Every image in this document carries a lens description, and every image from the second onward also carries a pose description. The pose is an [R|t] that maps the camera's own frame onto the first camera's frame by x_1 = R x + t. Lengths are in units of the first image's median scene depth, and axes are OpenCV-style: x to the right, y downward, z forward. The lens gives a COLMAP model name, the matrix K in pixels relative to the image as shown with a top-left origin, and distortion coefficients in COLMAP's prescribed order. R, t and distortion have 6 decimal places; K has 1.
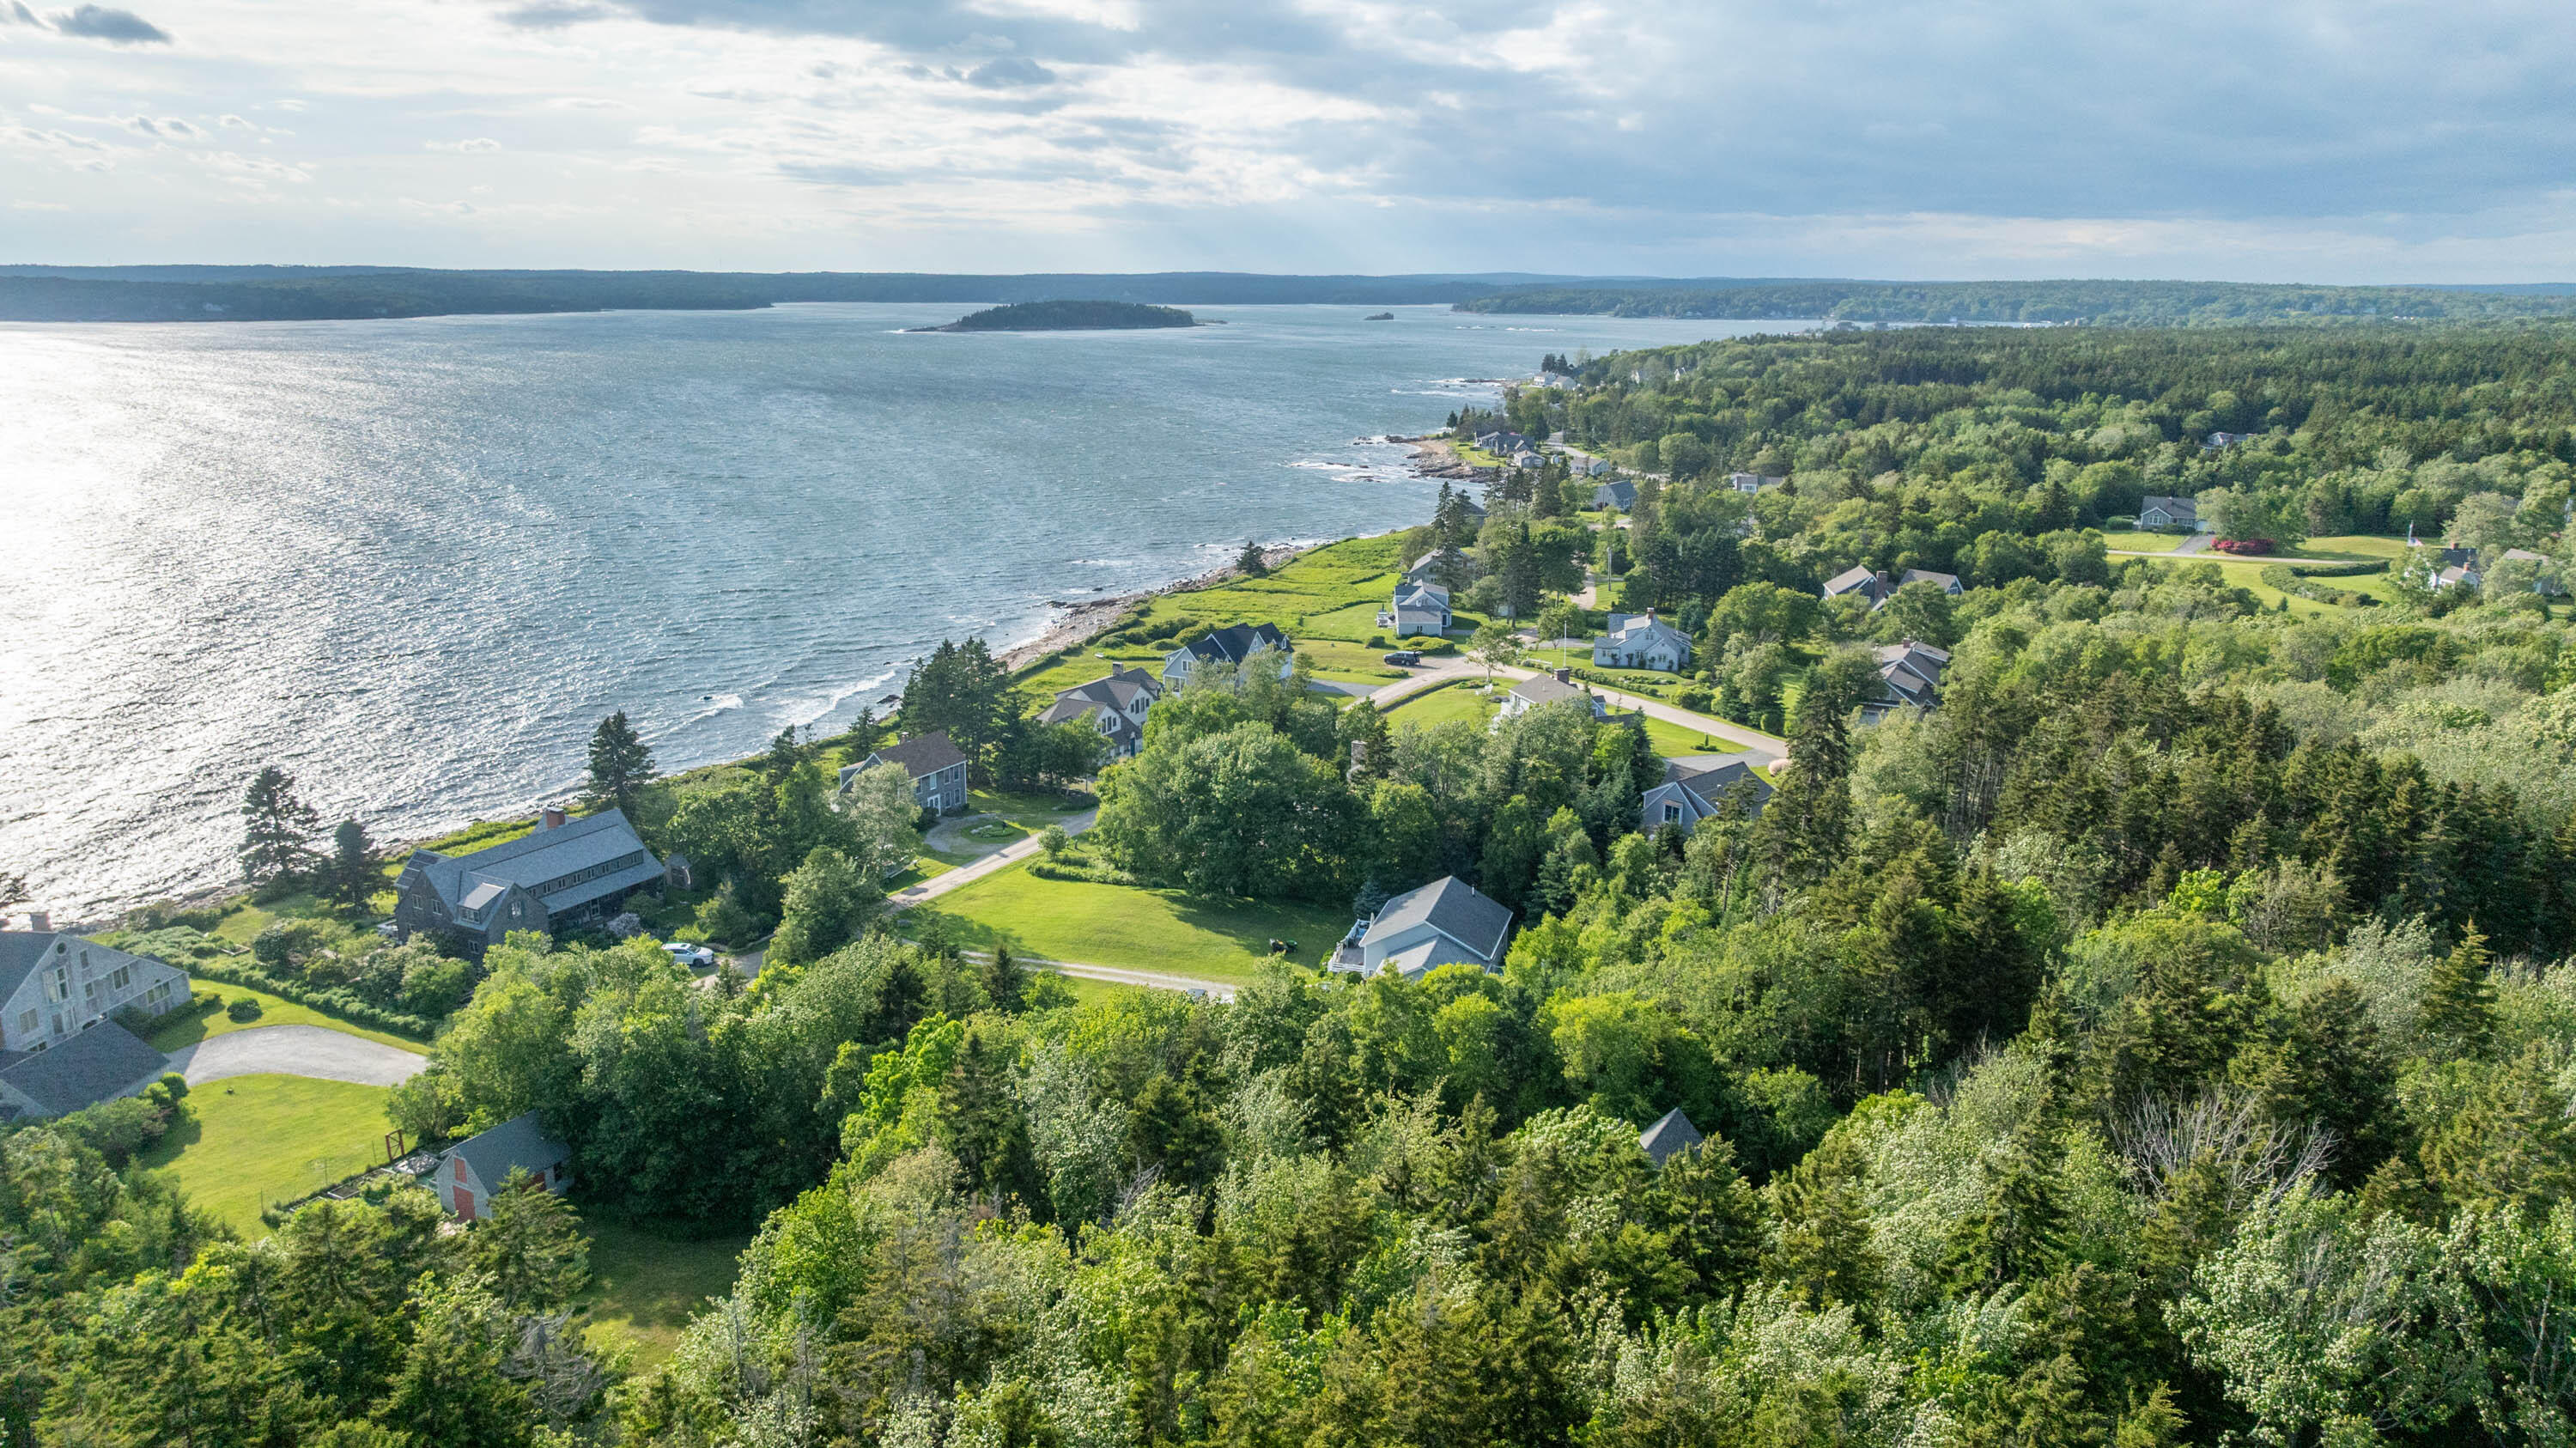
lens RADIAL K [[1925.6, 0, 1288.0], [0, 1925.6, 724.0], [0, 0, 1]] dist [-0.070896, 0.089386]
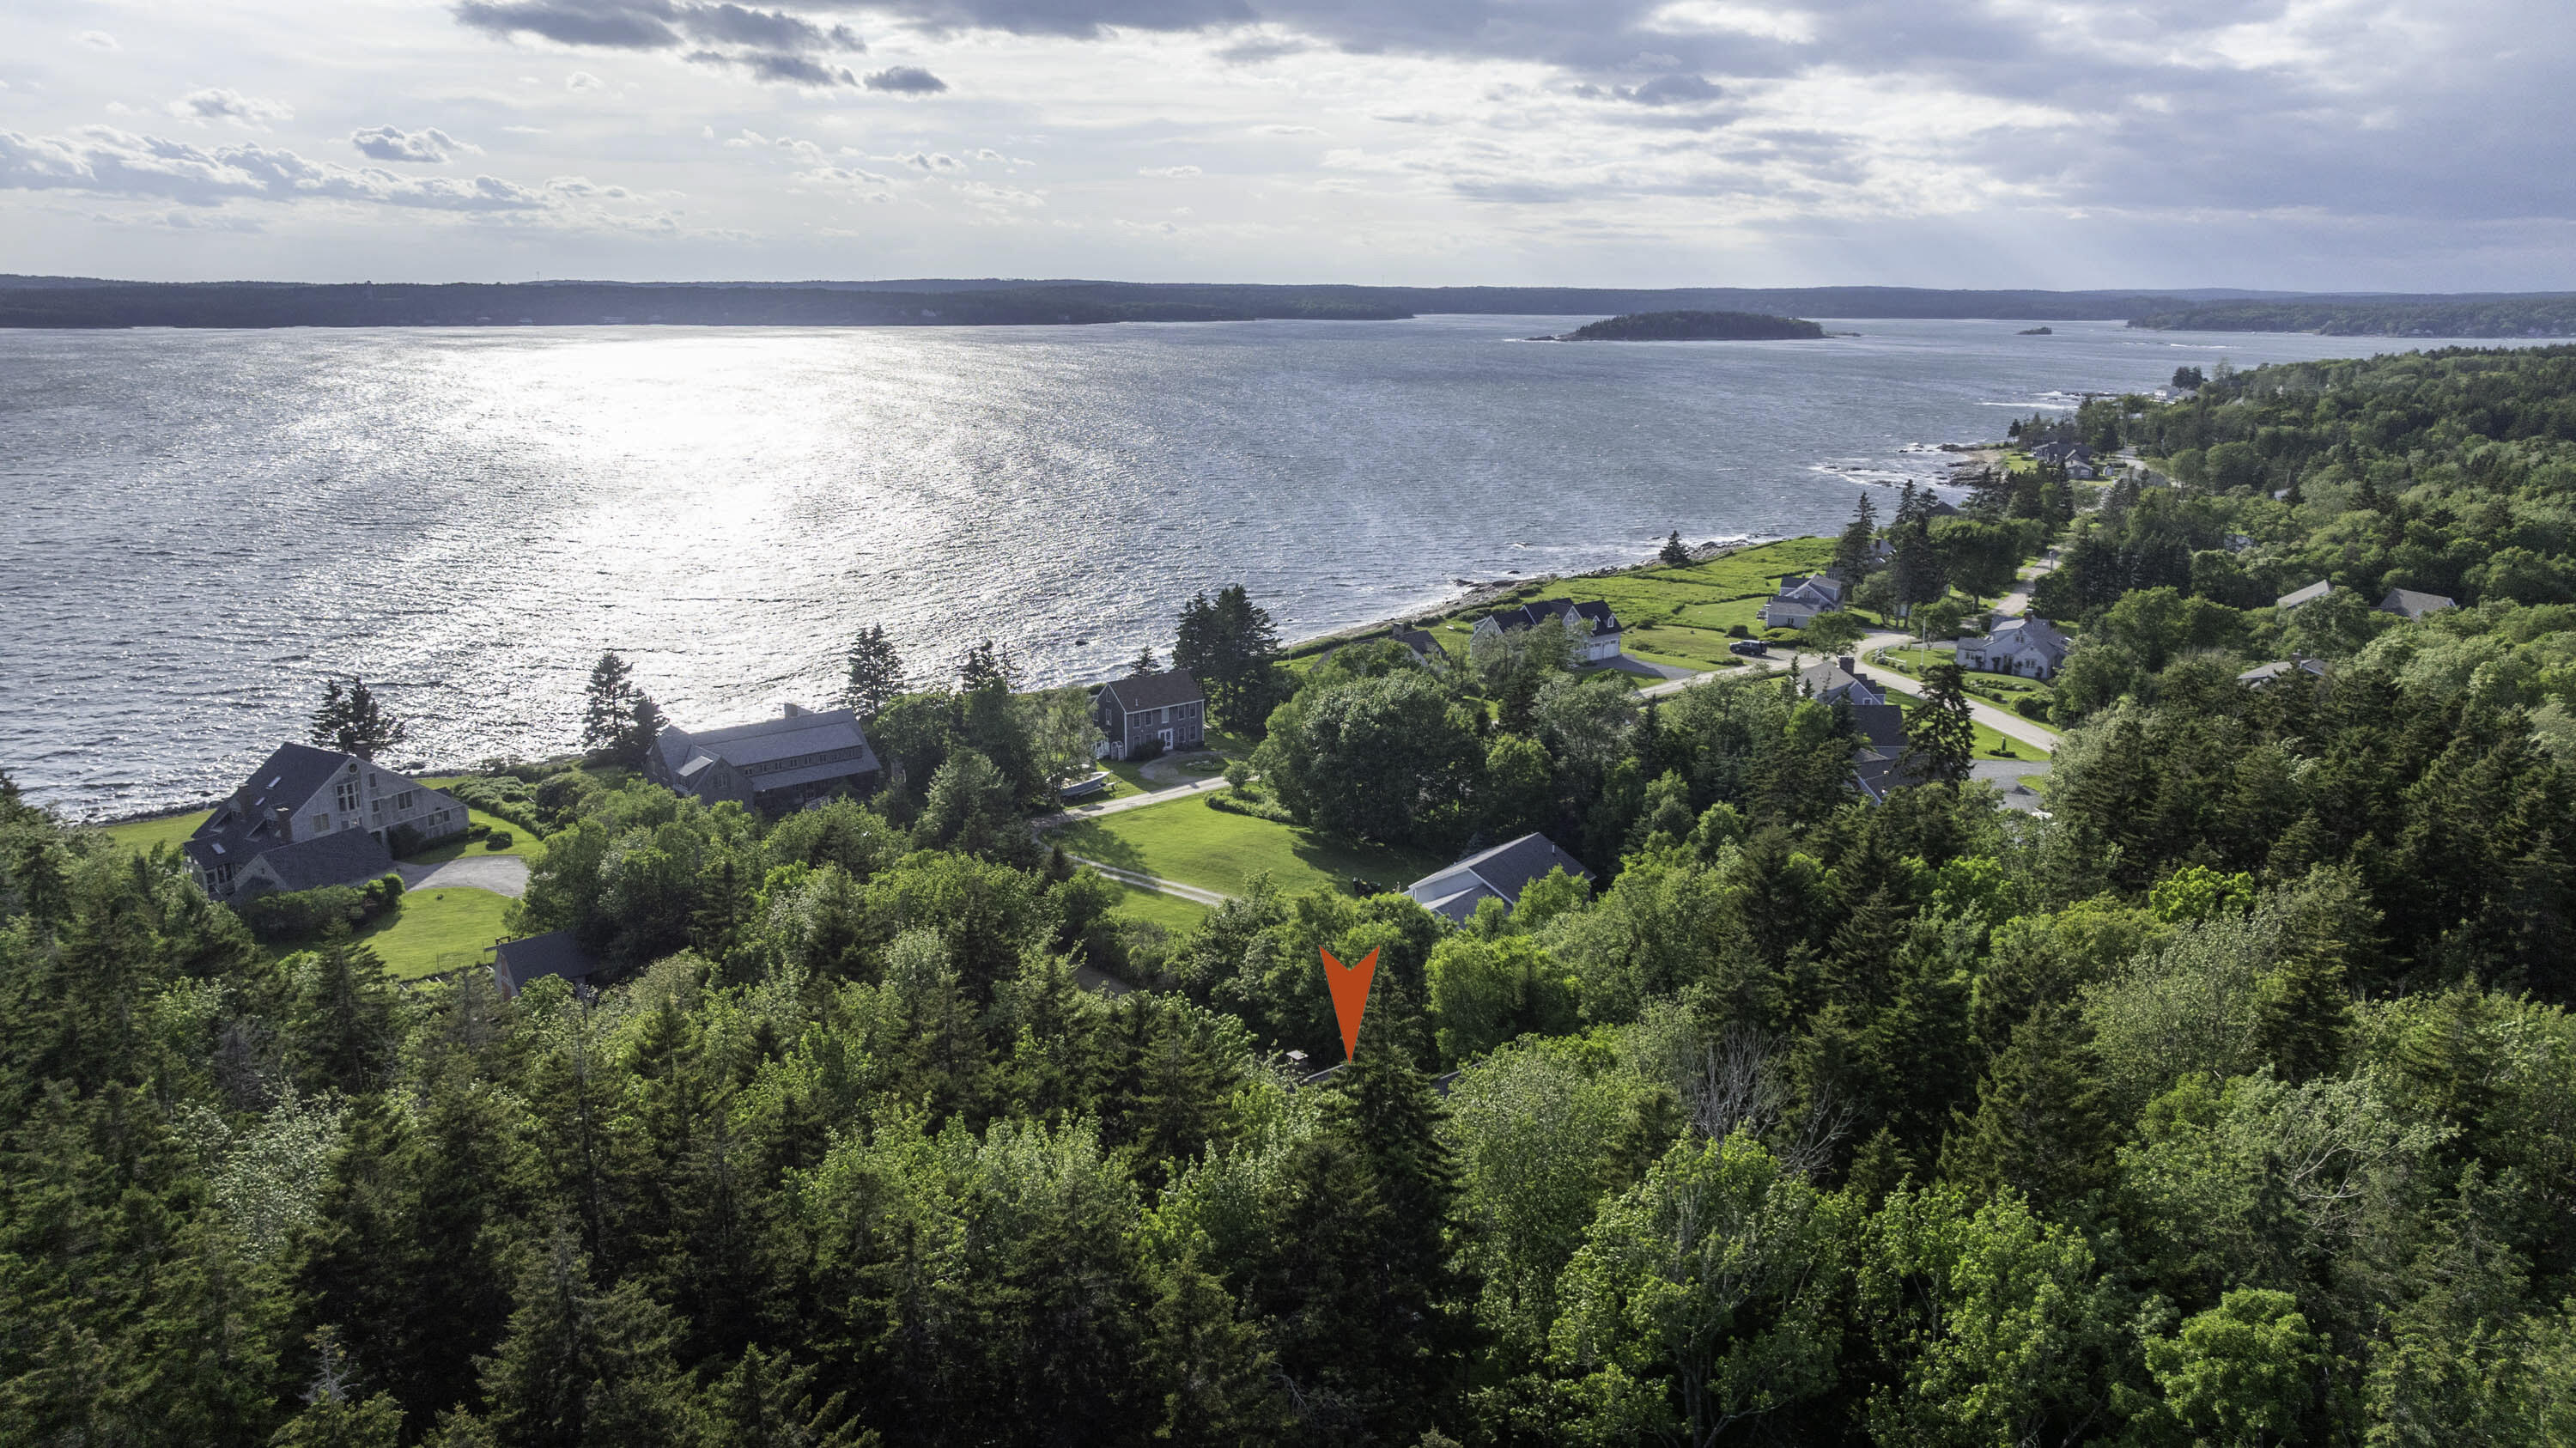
lens RADIAL K [[1982.1, 0, 1449.0], [0, 1982.1, 660.8], [0, 0, 1]] dist [-0.067389, 0.105681]
pose [[0.936074, 0.058838, -0.346847, 0.121023], [-0.078895, 0.995912, -0.043978, 0.012714], [0.342842, 0.068531, 0.936890, 0.011962]]
